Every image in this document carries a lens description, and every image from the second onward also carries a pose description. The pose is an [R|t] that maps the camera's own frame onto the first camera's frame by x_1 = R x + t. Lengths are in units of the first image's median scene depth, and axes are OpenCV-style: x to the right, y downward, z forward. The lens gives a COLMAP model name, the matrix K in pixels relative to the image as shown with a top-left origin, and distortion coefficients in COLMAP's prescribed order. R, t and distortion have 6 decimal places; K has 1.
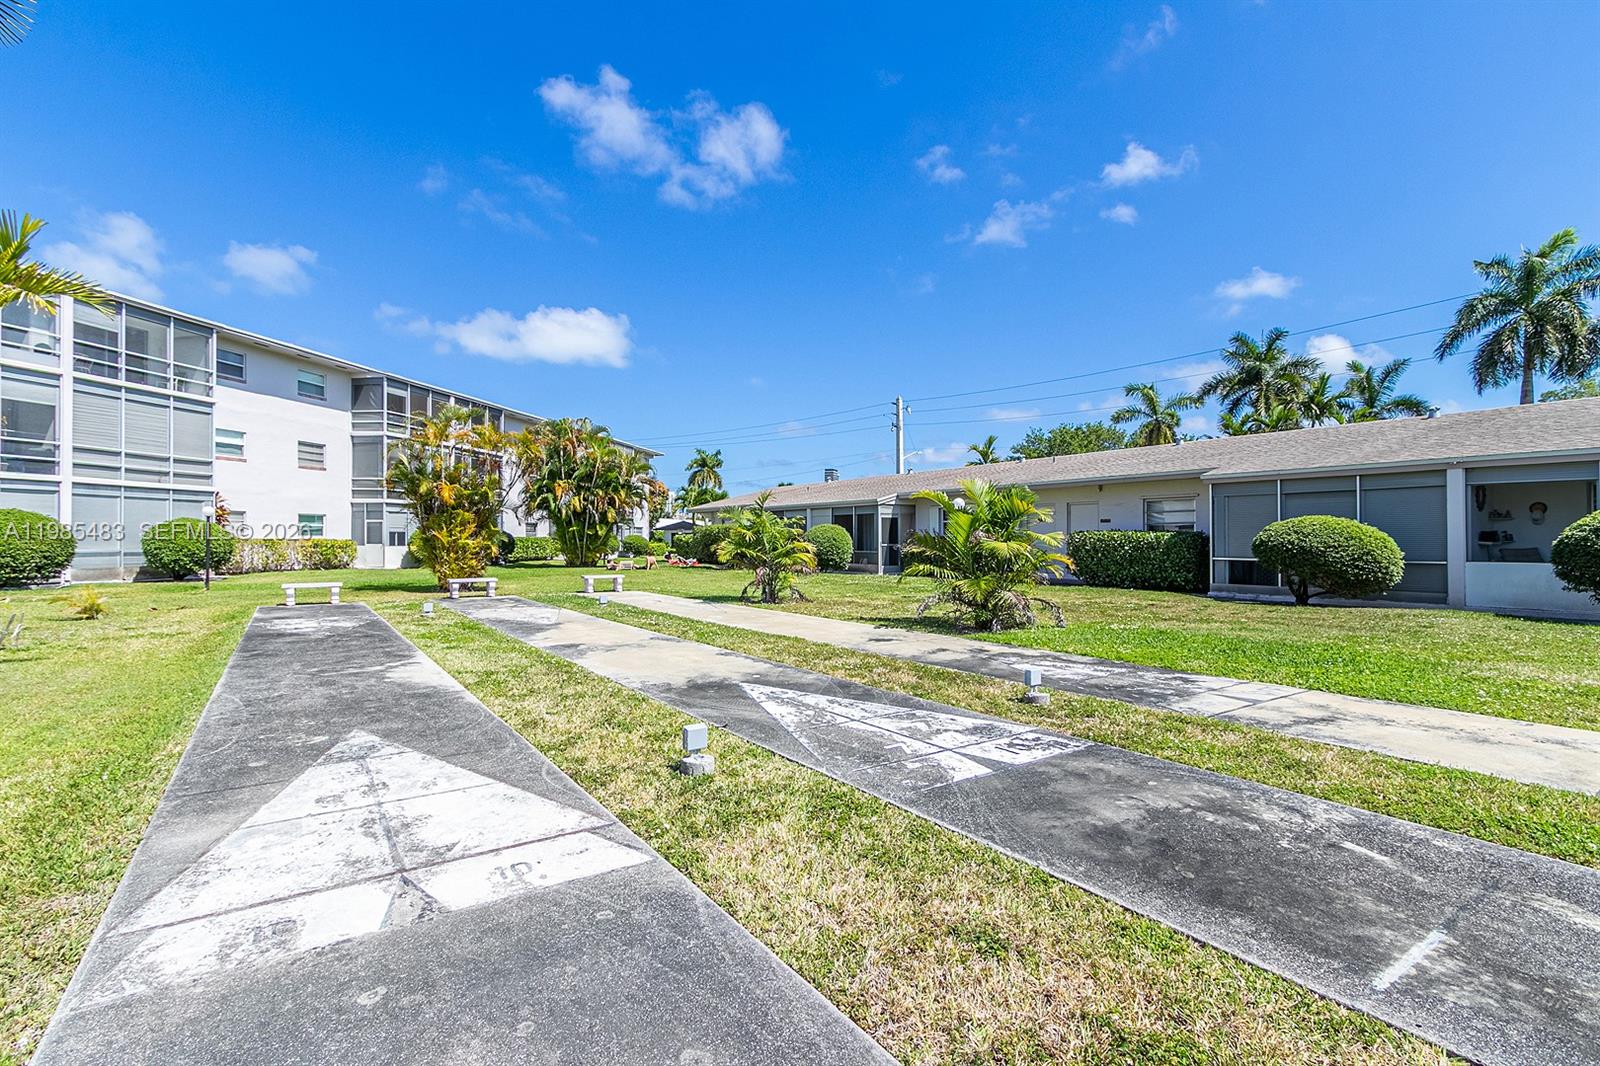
lens RADIAL K [[737.7, 0, 799.5], [0, 737.7, 534.0], [0, 0, 1]] dist [0.002537, 0.000251]
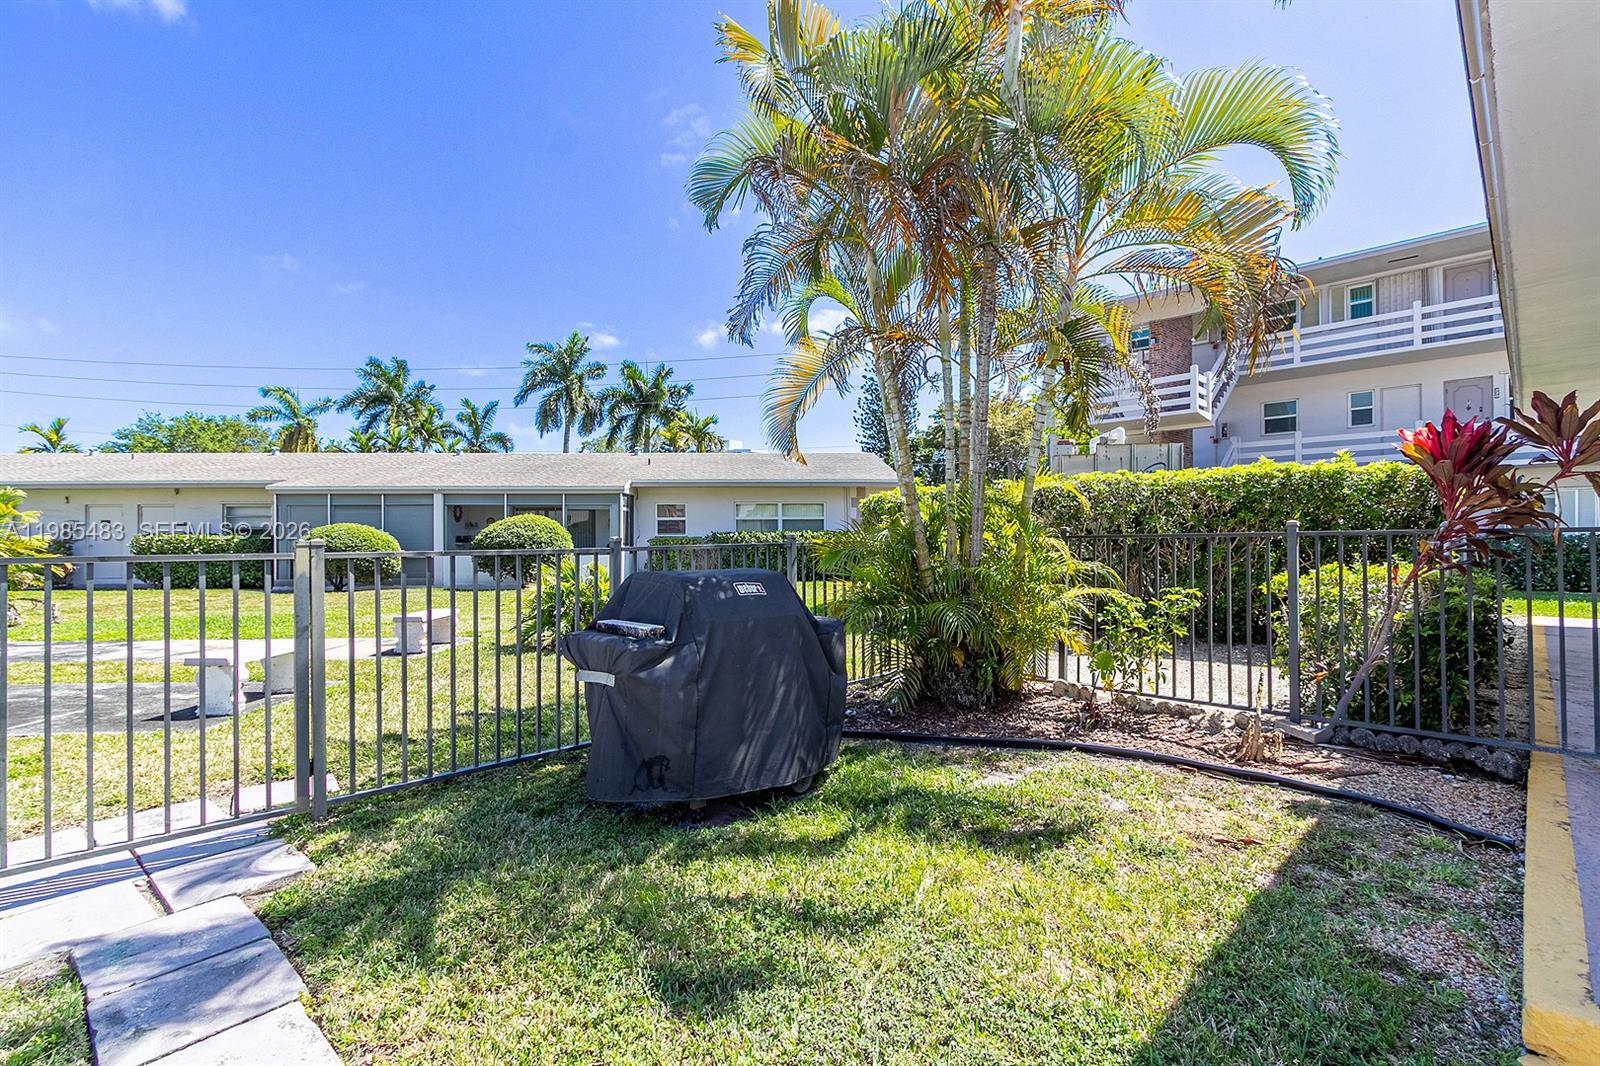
lens RADIAL K [[737.7, 0, 801.0], [0, 737.7, 534.8], [0, 0, 1]] dist [0.002537, 0.000251]
pose [[0.538083, 0.003471, 0.842885, 0.010570], [-0.000212, 0.999992, -0.003983, 0.000293], [-0.842892, 0.001965, 0.538079, -0.160386]]
